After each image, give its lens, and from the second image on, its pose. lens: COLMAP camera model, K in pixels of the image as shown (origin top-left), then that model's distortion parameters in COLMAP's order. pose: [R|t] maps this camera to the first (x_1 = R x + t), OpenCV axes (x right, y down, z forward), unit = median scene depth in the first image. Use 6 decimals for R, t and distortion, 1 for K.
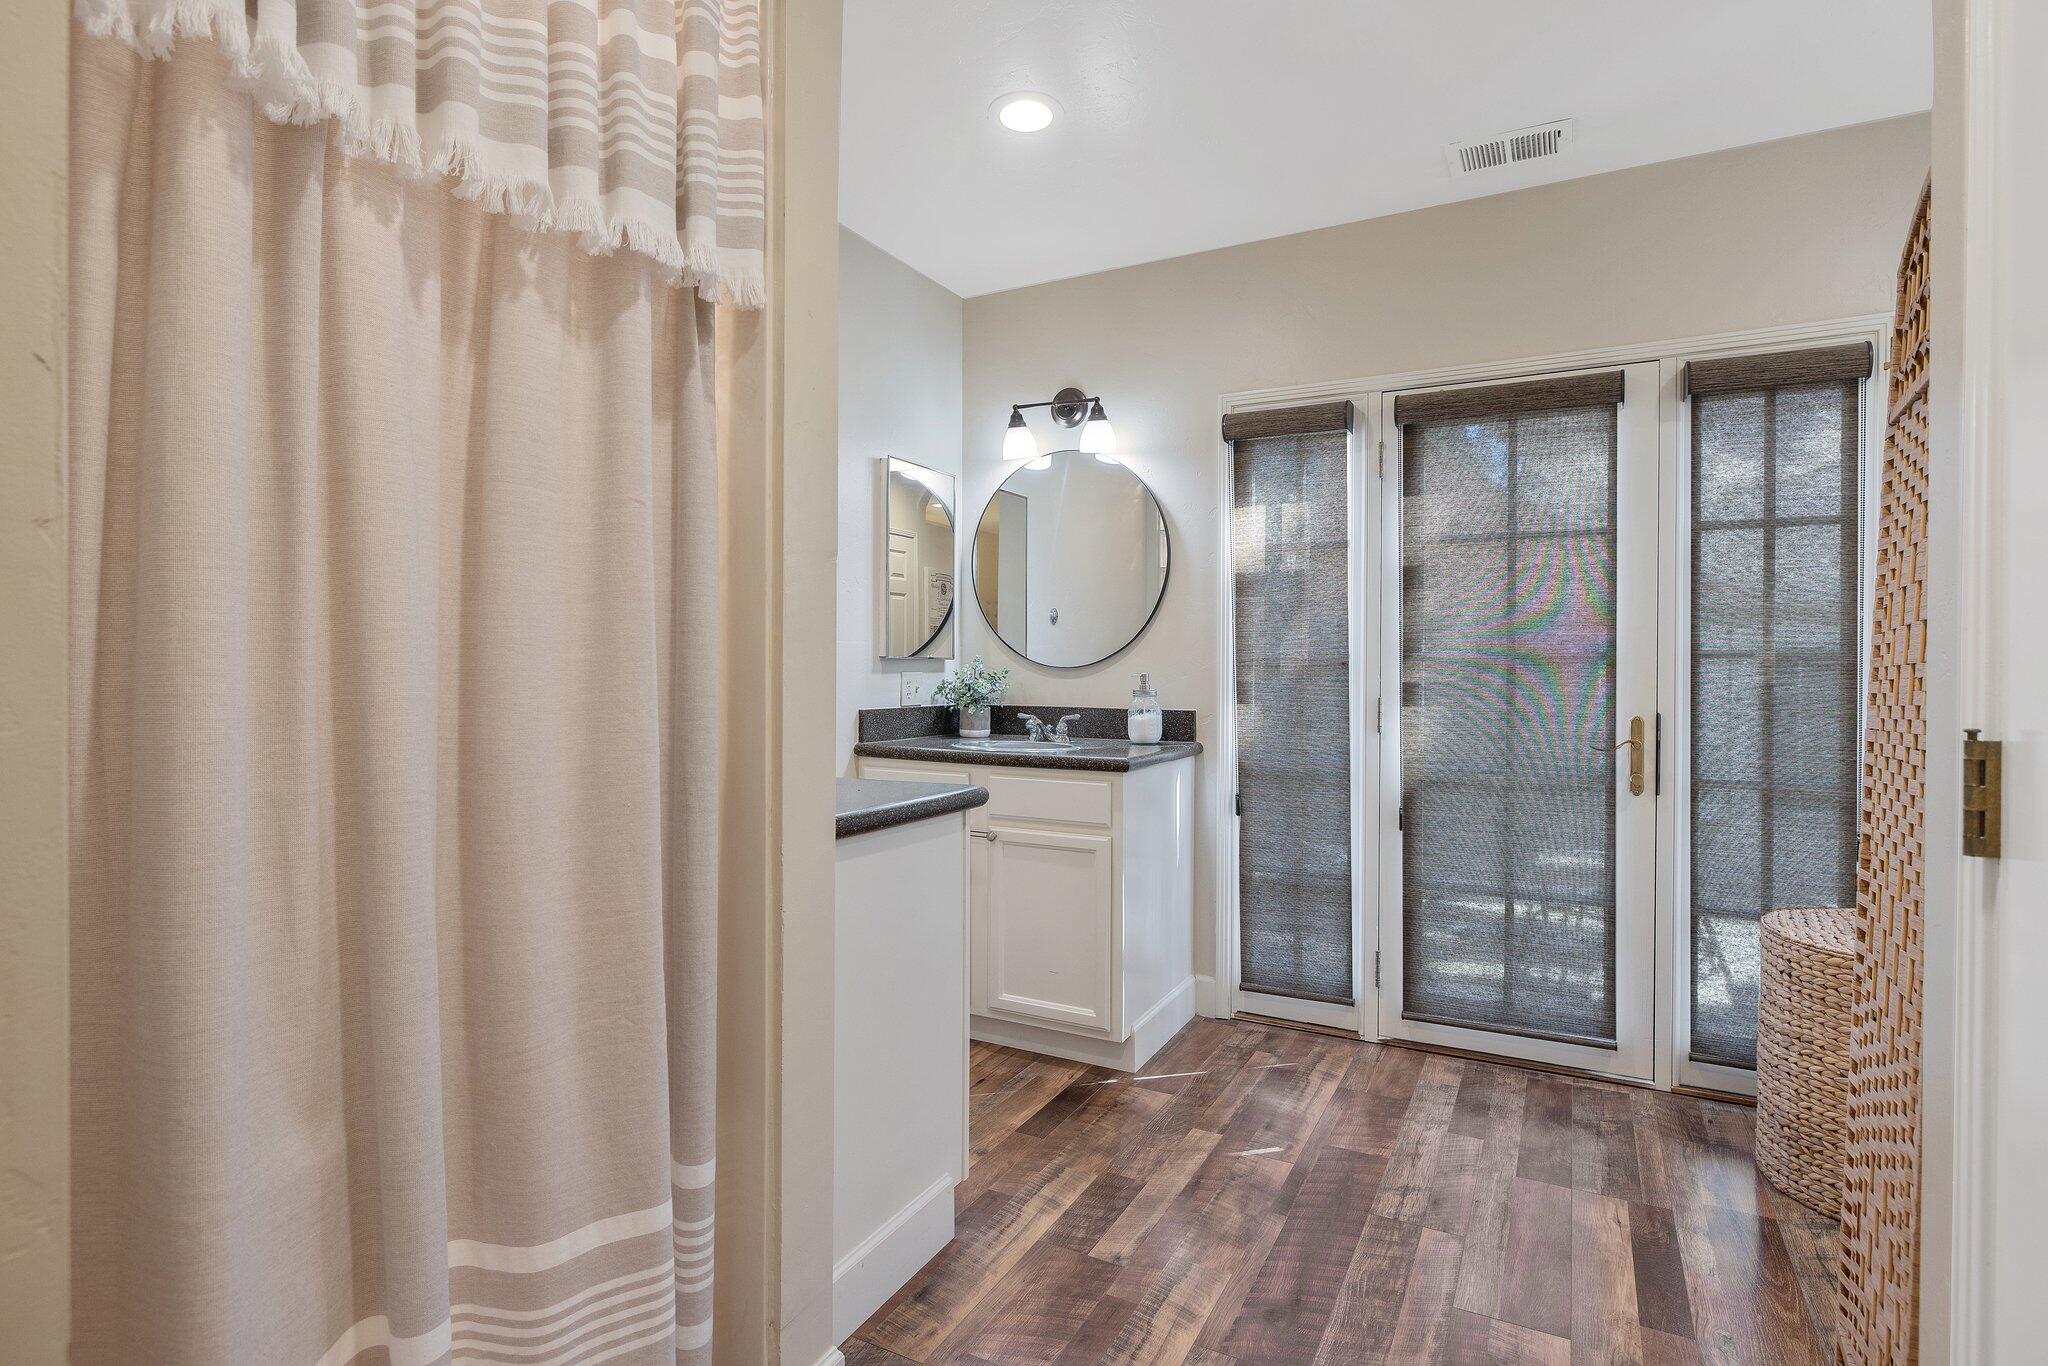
lens RADIAL K [[1045.8, 0, 1025.7], [0, 1045.8, 671.9], [0, 0, 1]] dist [-0.000999, 0.000239]
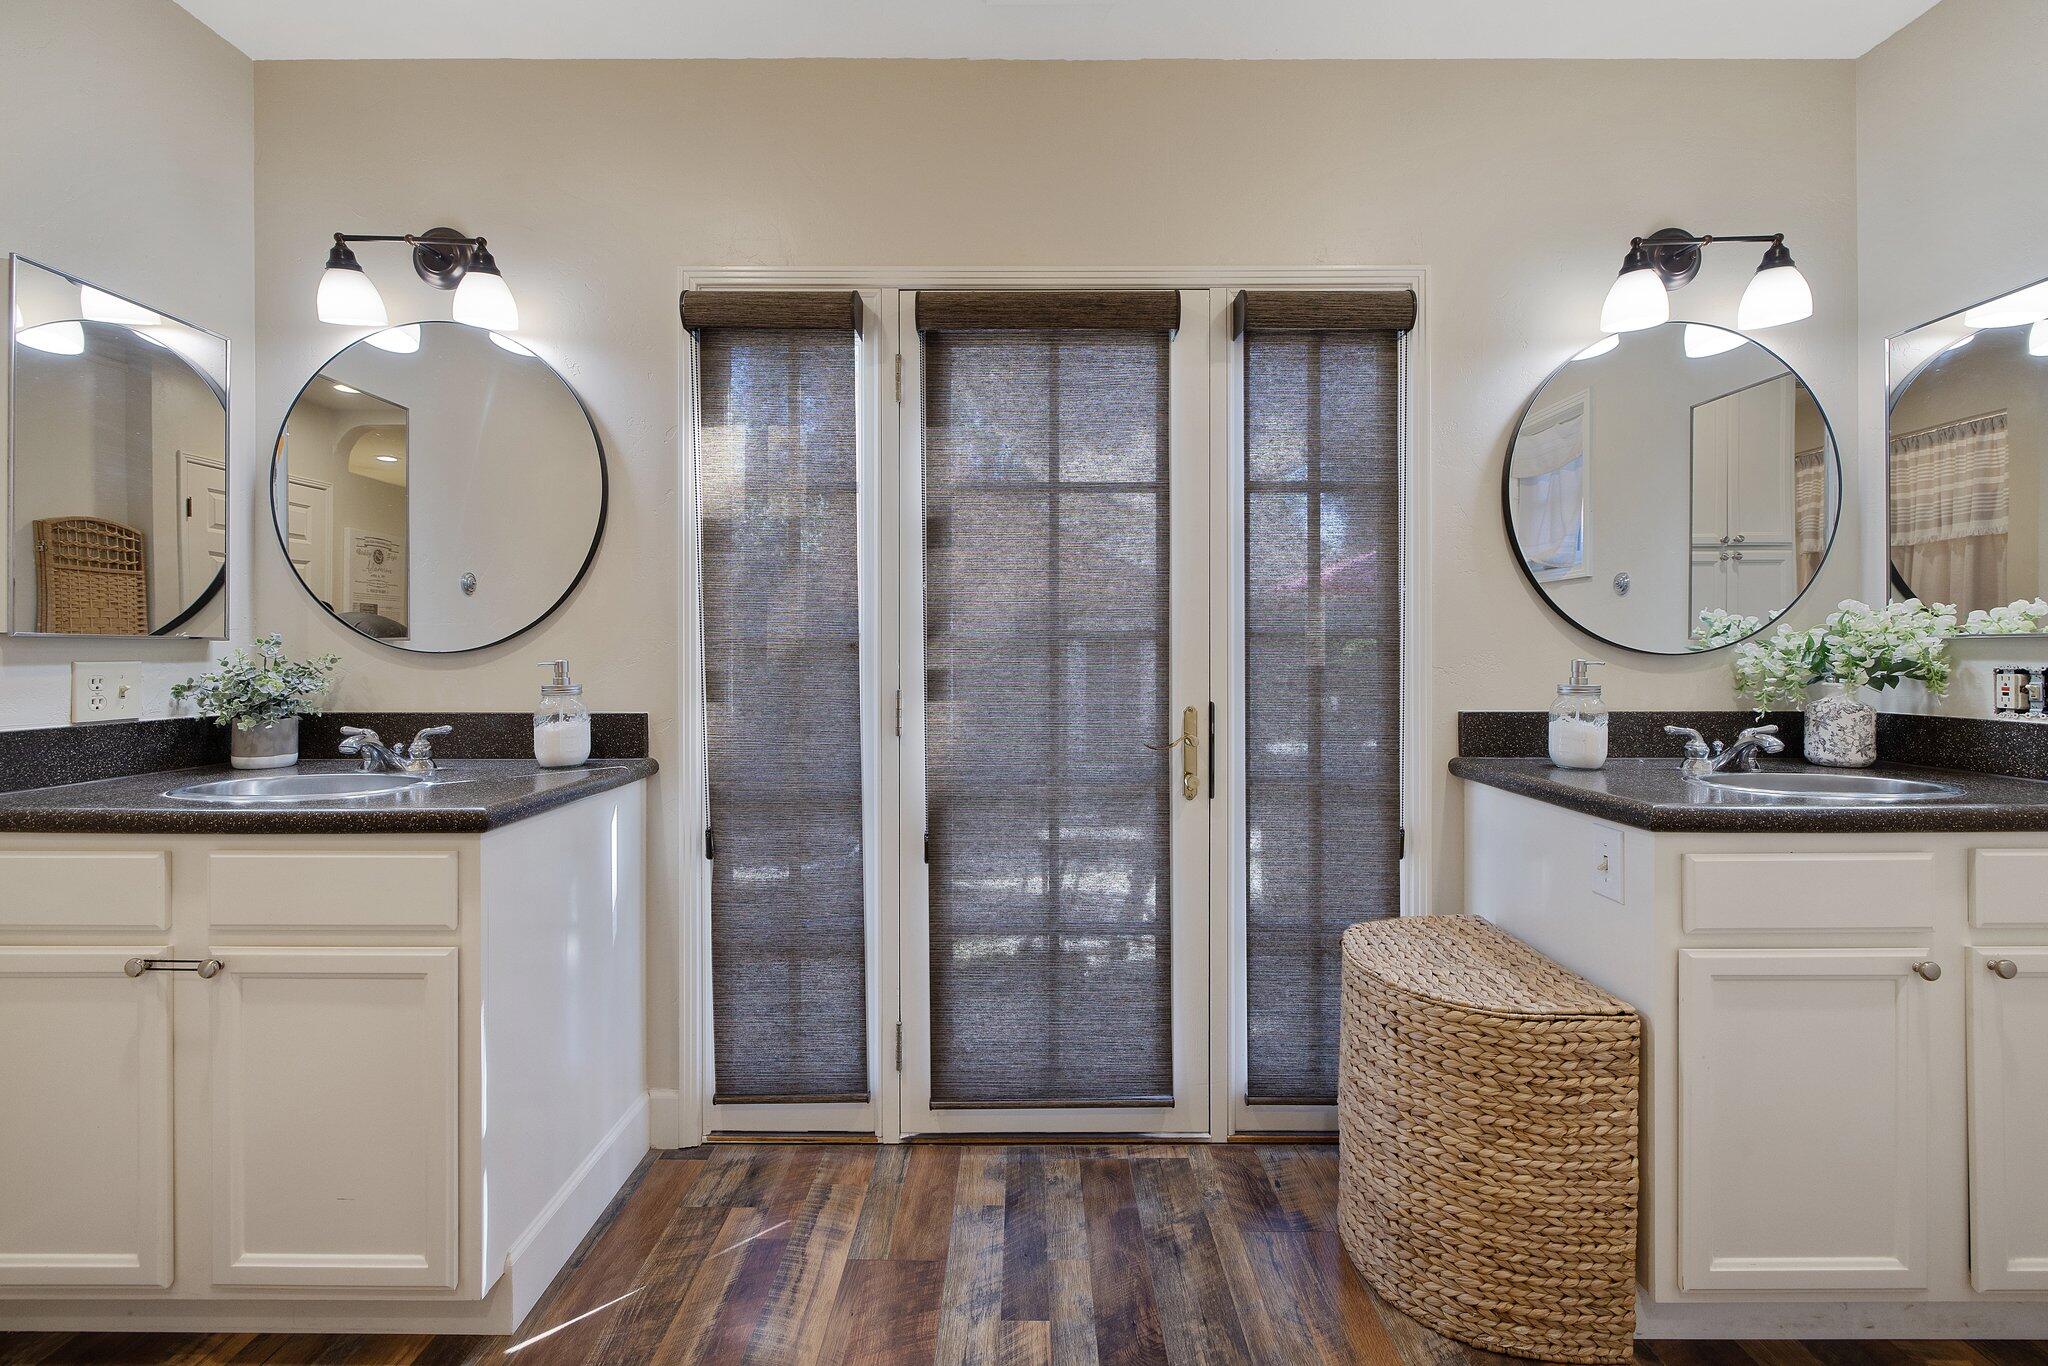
lens RADIAL K [[870.9, 0, 1018.8], [0, 870.9, 658.4], [0, 0, 1]] dist [-0.000812, -0.000094]
pose [[0.888067, -0.007645, 0.459650, 0.132120], [0.006861, 0.999971, 0.003376, 0.000239], [-0.459663, 0.000156, 0.888094, 0.419868]]
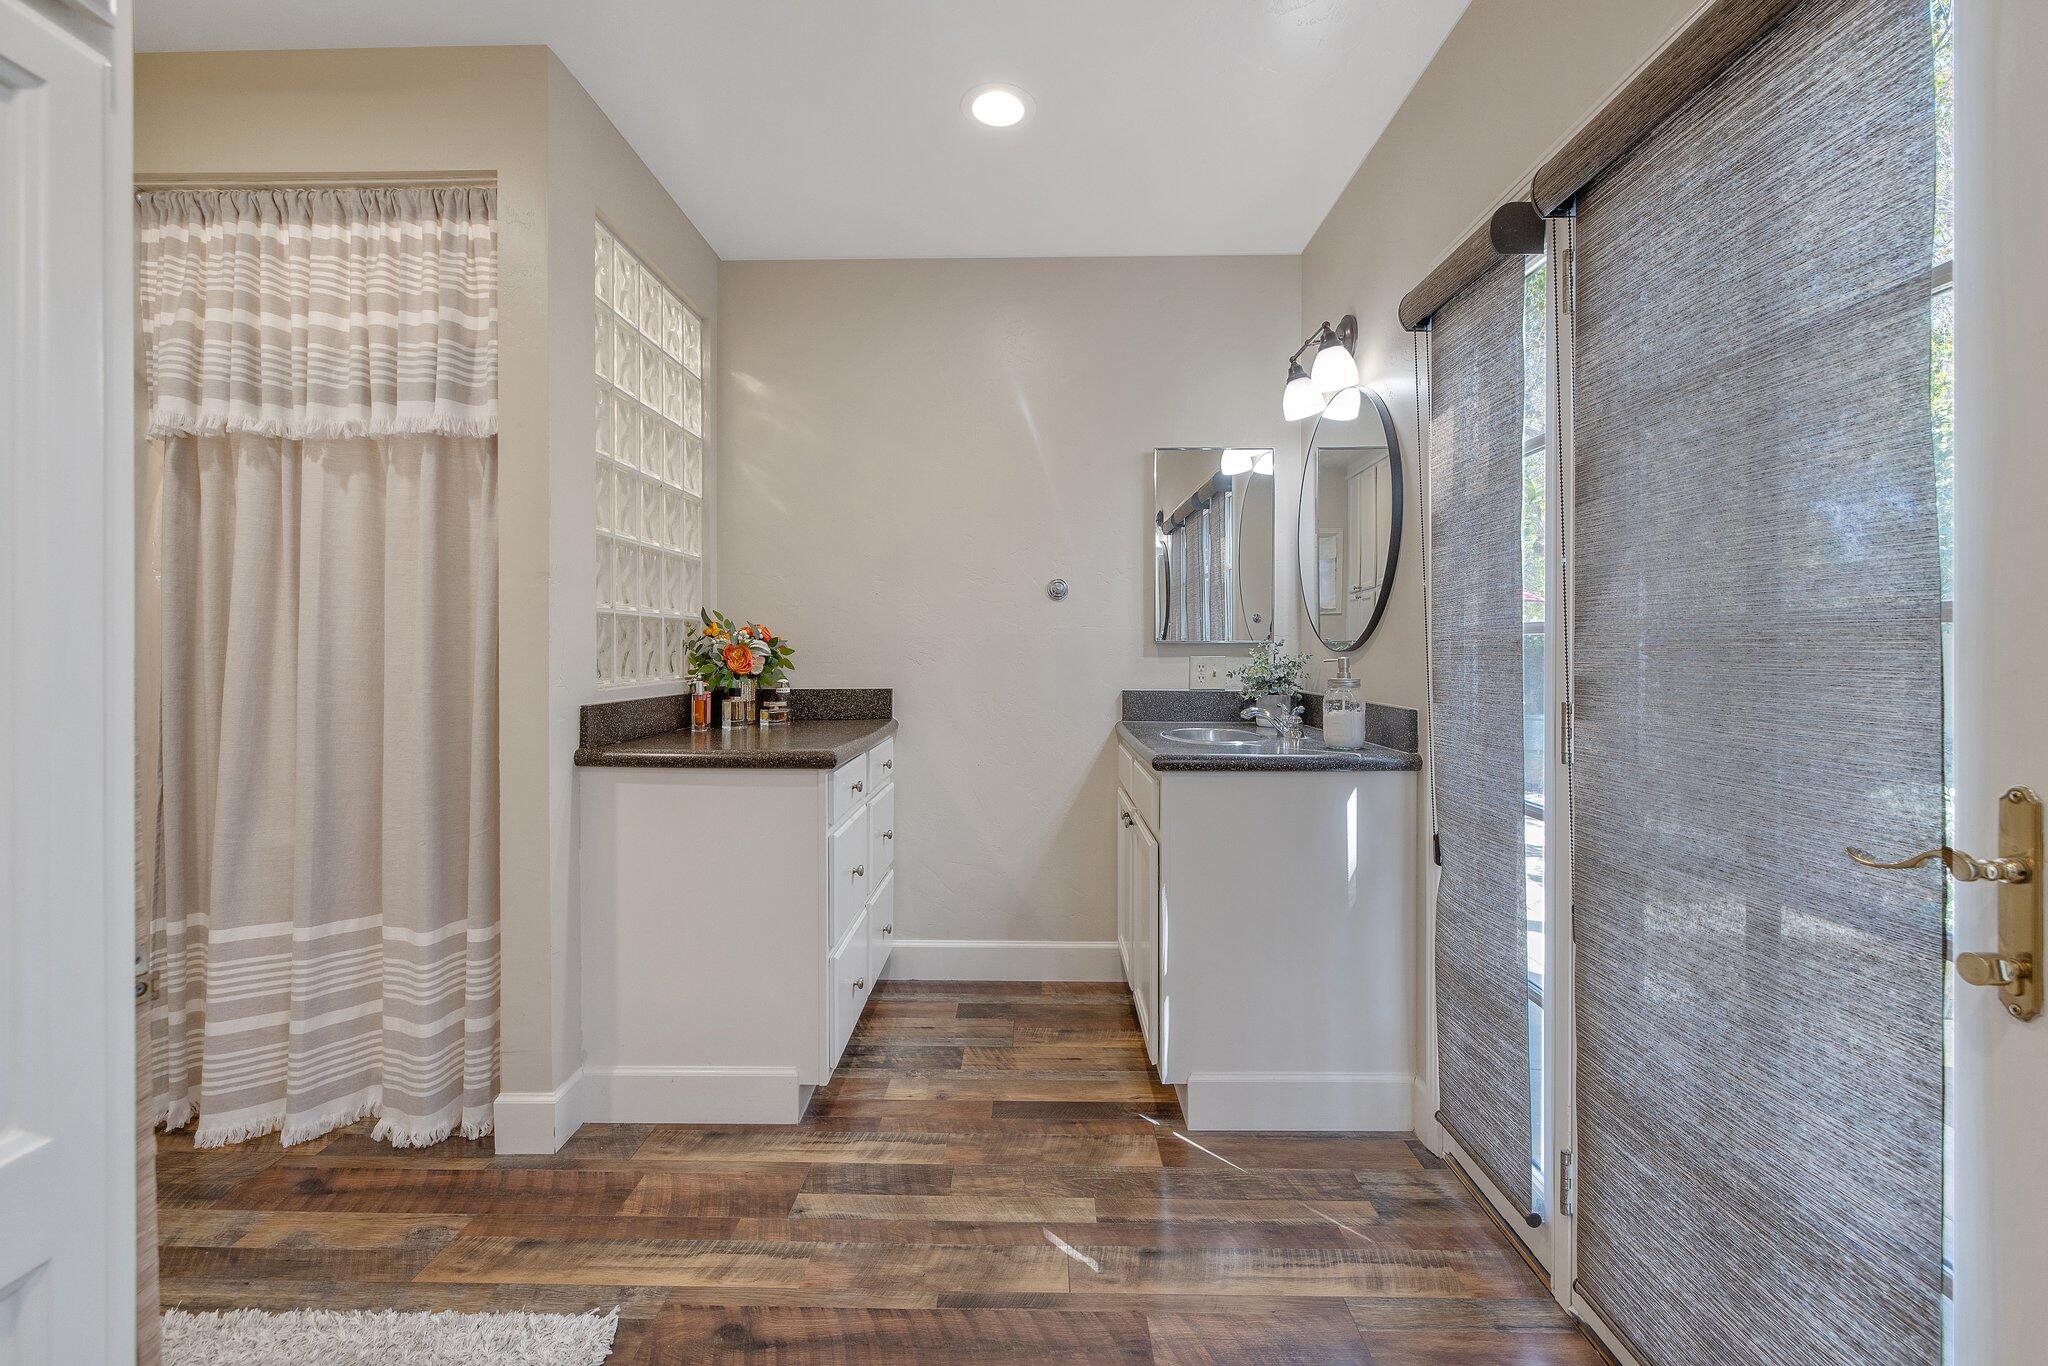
lens RADIAL K [[870.9, 0, 1018.8], [0, 870.9, 658.4], [0, 0, 1]] dist [-0.000812, -0.000094]
pose [[0.437160, 0.005215, -0.899369, 0.662314], [-0.006911, 0.999973, 0.002439, 0.001718], [0.899357, 0.005150, 0.437184, 0.556121]]
